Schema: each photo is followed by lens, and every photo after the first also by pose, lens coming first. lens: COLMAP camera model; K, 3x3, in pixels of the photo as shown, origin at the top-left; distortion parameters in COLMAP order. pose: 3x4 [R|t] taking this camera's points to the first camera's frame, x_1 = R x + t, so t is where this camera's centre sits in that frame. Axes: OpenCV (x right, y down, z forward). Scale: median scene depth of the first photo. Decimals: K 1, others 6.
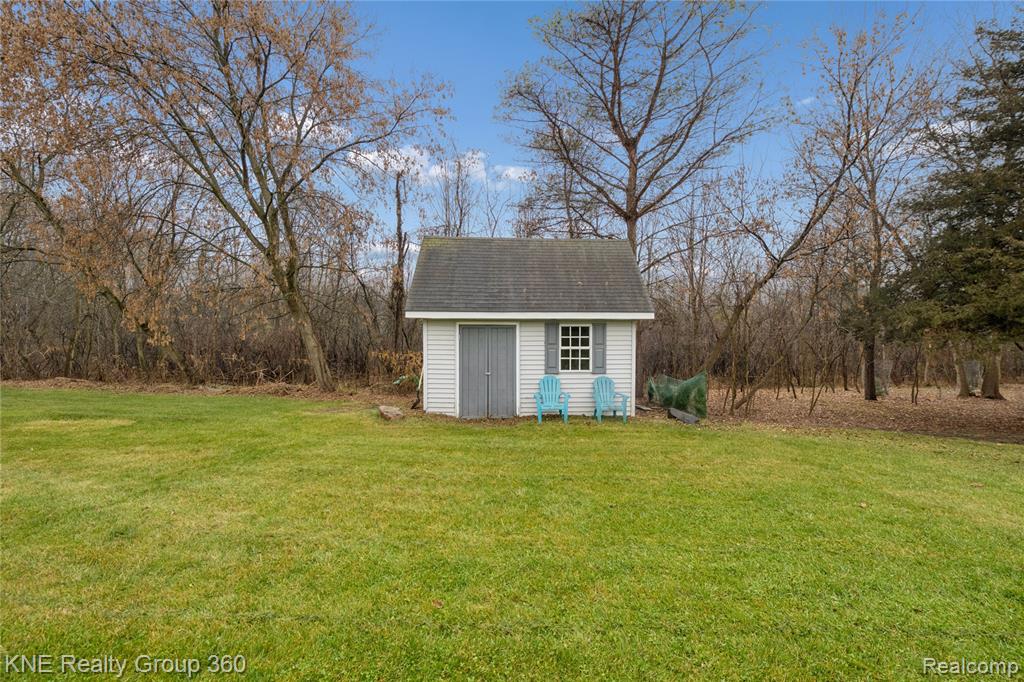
lens RADIAL K [[404.2, 0, 522.0], [0, 404.2, 339.1], [0, 0, 1]] dist [-0.002807, -0.000501]
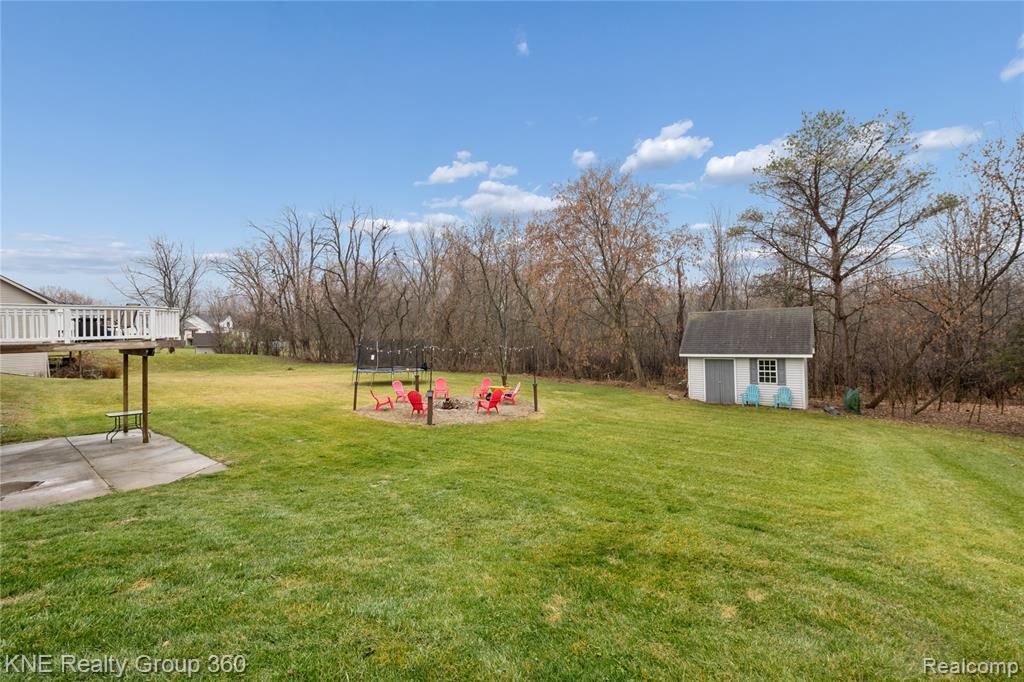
lens RADIAL K [[413.0, 0, 518.8], [0, 413.0, 347.3], [0, 0, 1]] dist [0.000030, 0.000086]
pose [[0.767833, -0.009442, -0.640581, 0.494294], [0.031650, 0.999230, 0.023209, -0.181578], [0.639868, -0.038095, 0.767540, -1.328004]]
